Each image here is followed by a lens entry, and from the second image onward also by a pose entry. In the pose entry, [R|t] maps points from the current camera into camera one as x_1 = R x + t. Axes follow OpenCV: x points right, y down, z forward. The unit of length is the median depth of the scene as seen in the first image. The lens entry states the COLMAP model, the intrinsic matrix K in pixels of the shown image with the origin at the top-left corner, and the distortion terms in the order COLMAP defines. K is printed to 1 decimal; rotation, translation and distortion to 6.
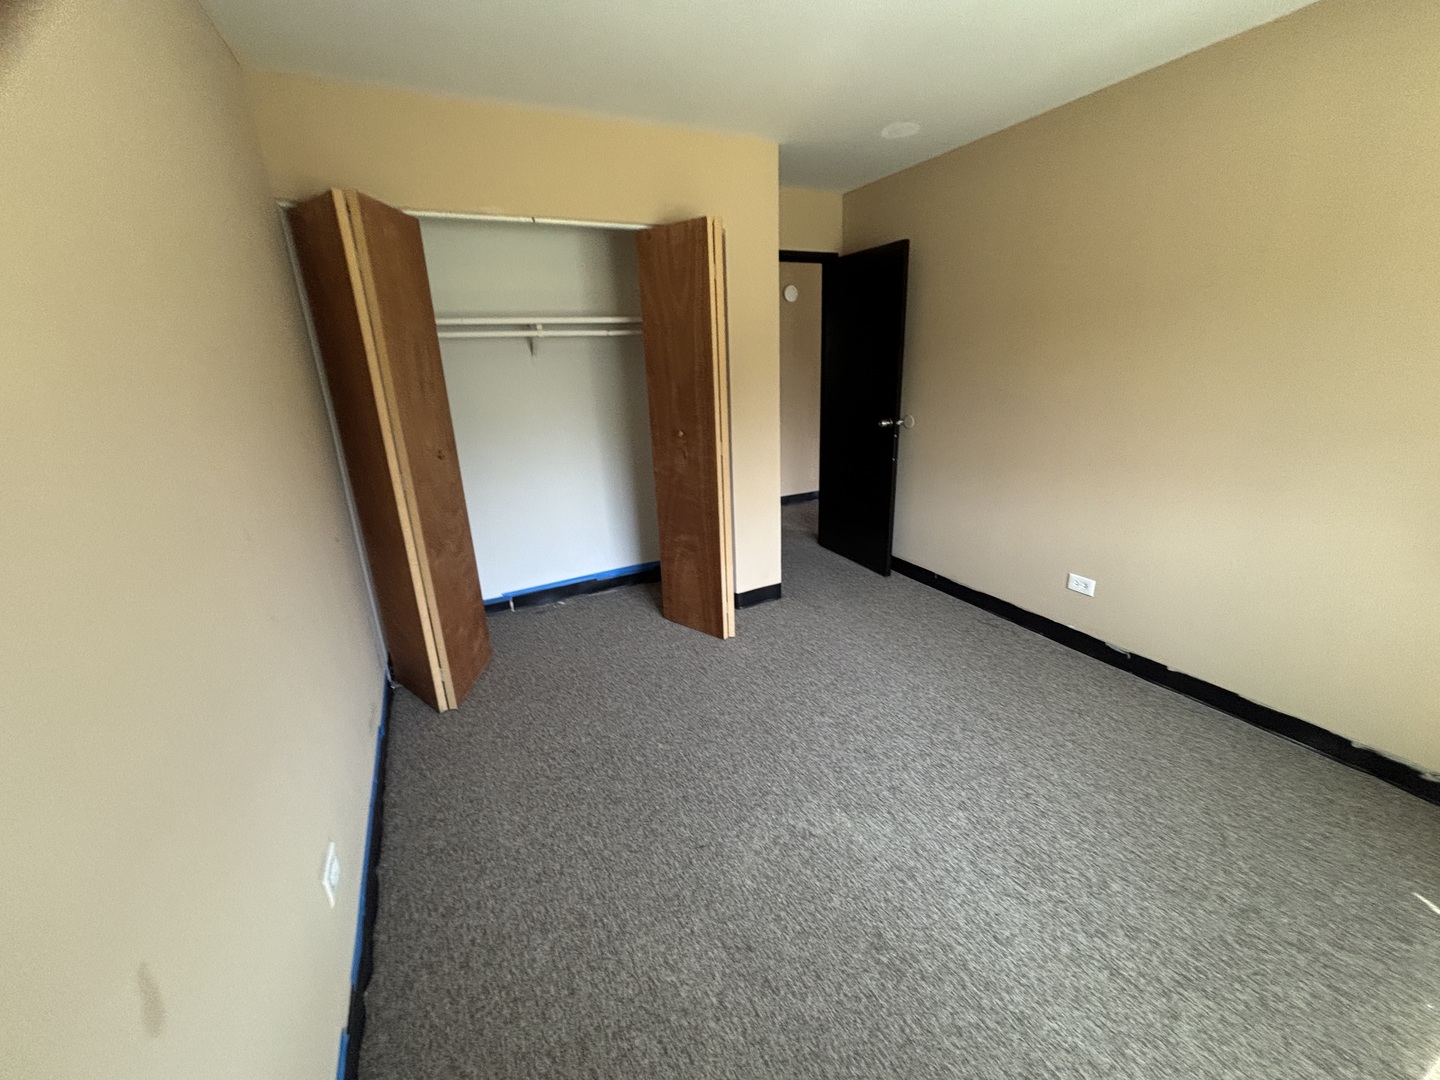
lens RADIAL K [[587.3, 0, 719.3], [0, 587.3, 538.3], [0, 0, 1]] dist [0.001626, 0.001104]
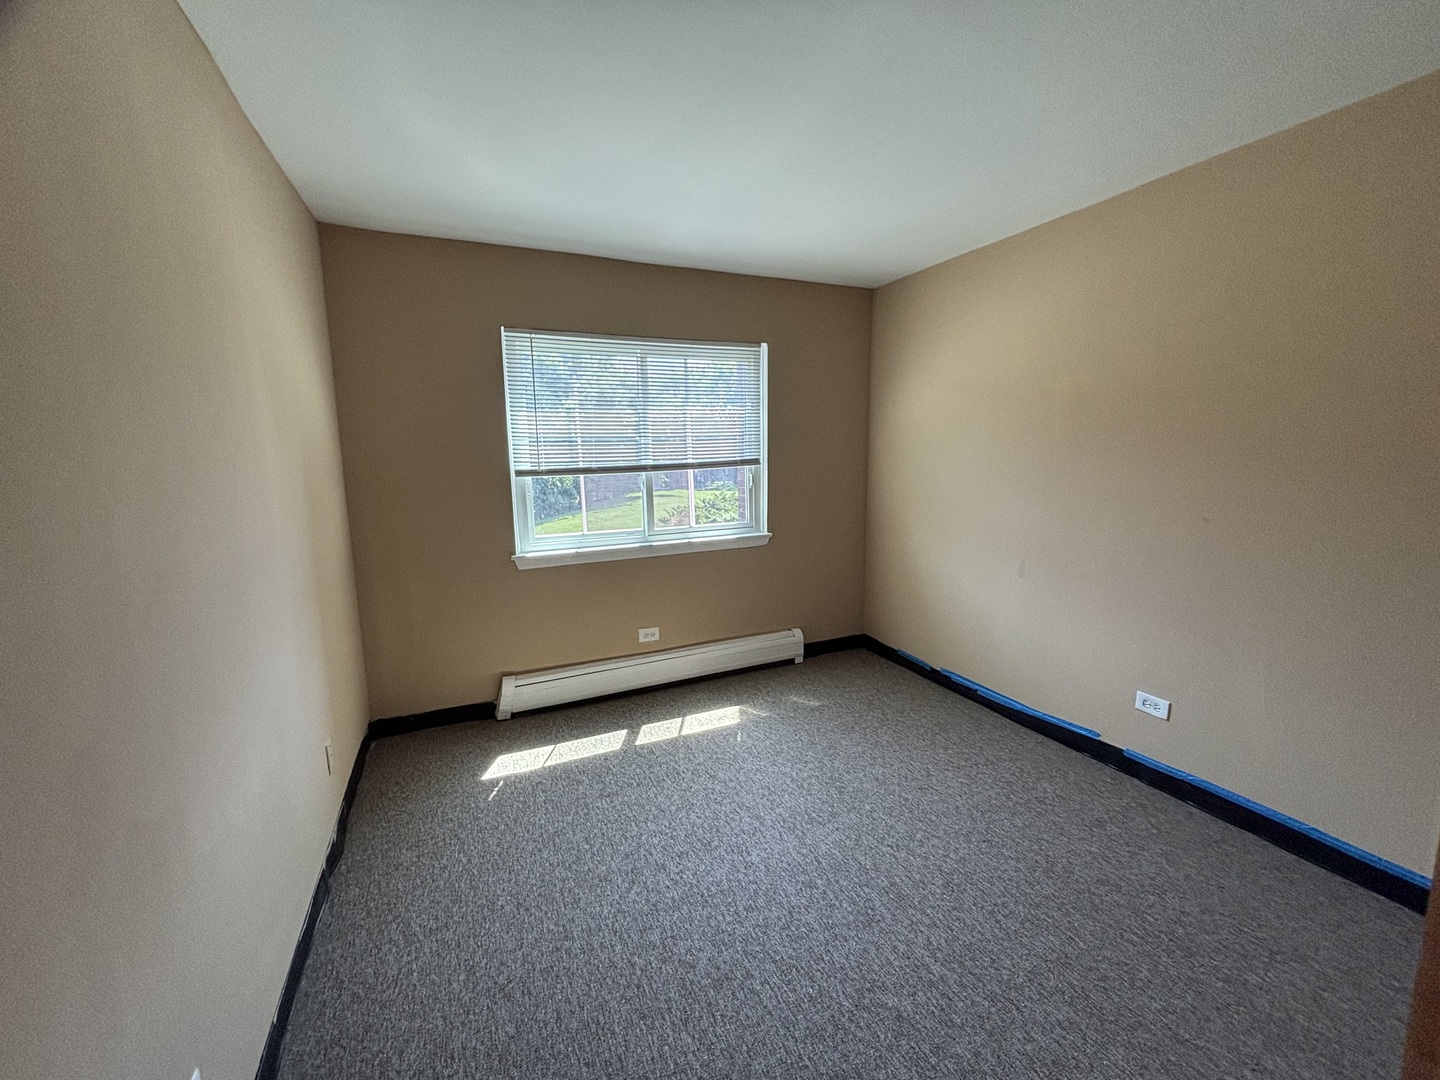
lens RADIAL K [[585.0, 0, 716.4], [0, 585.0, 535.5], [0, 0, 1]] dist [0.000218, -0.000063]
pose [[-0.997967, 0.043410, 0.046667, 0.335709], [0.059516, 0.896710, 0.438598, -0.450000], [-0.022807, 0.440484, -0.897471, 1.420826]]
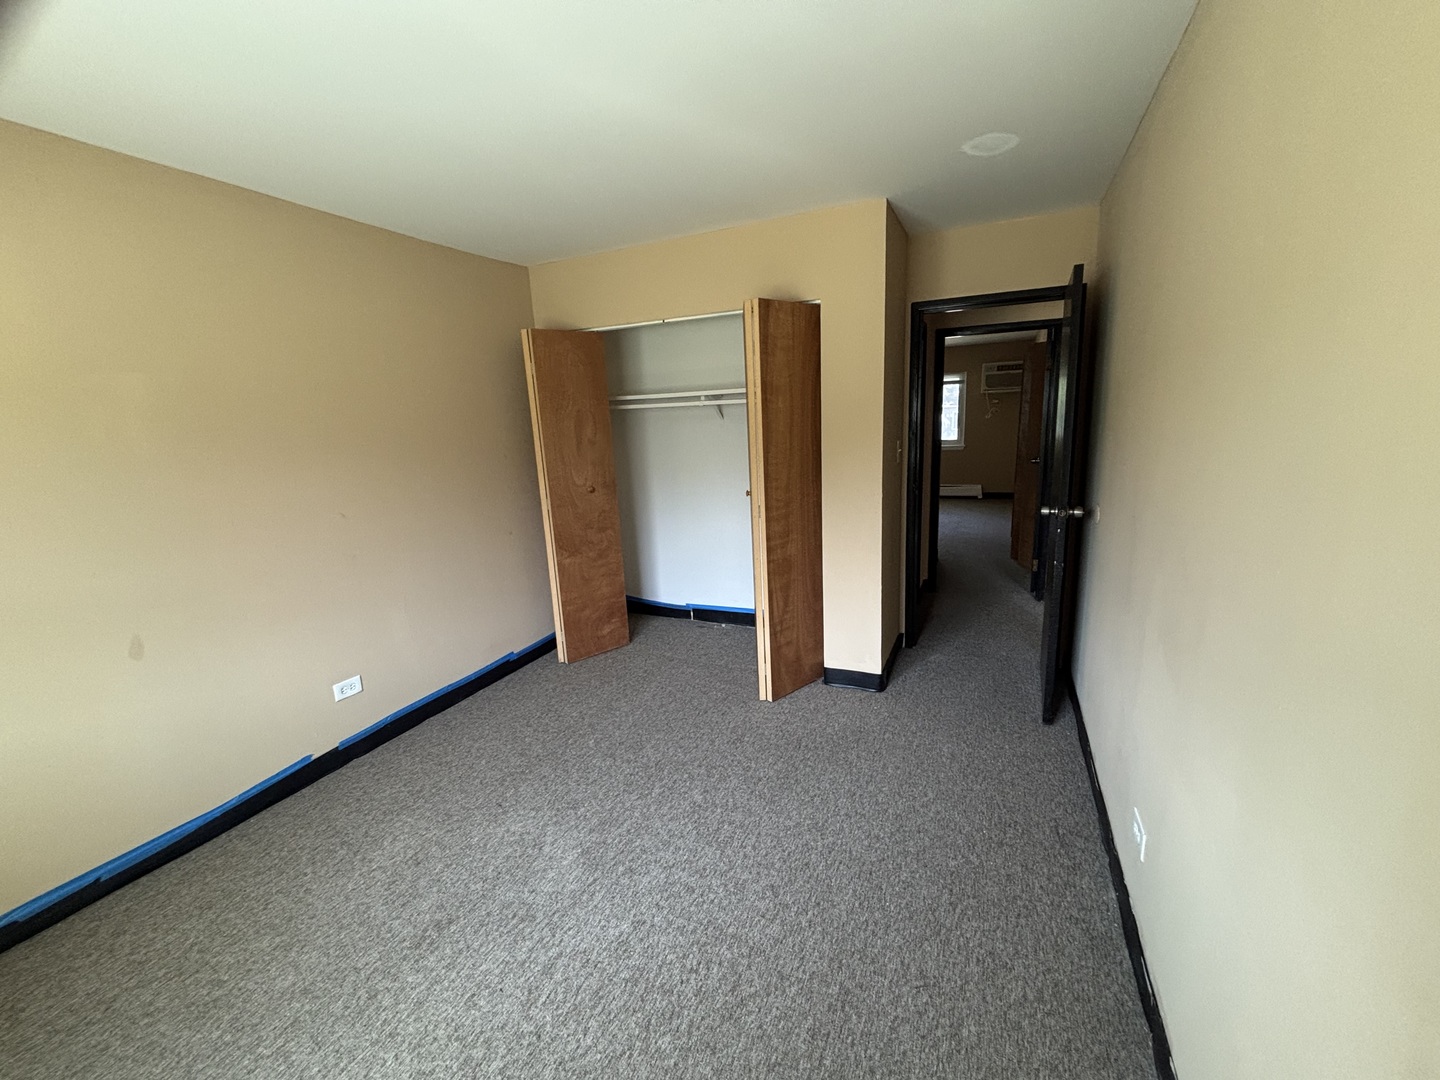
lens RADIAL K [[581.2, 0, 724.6], [0, 581.2, 537.7], [0, 0, 1]] dist [-0.001614, -0.000538]
pose [[0.620130, 0.170113, -0.765833, 0.923568], [-0.215865, 0.975524, 0.041895, -0.171234], [0.754216, 0.139336, 0.641673, 0.368389]]
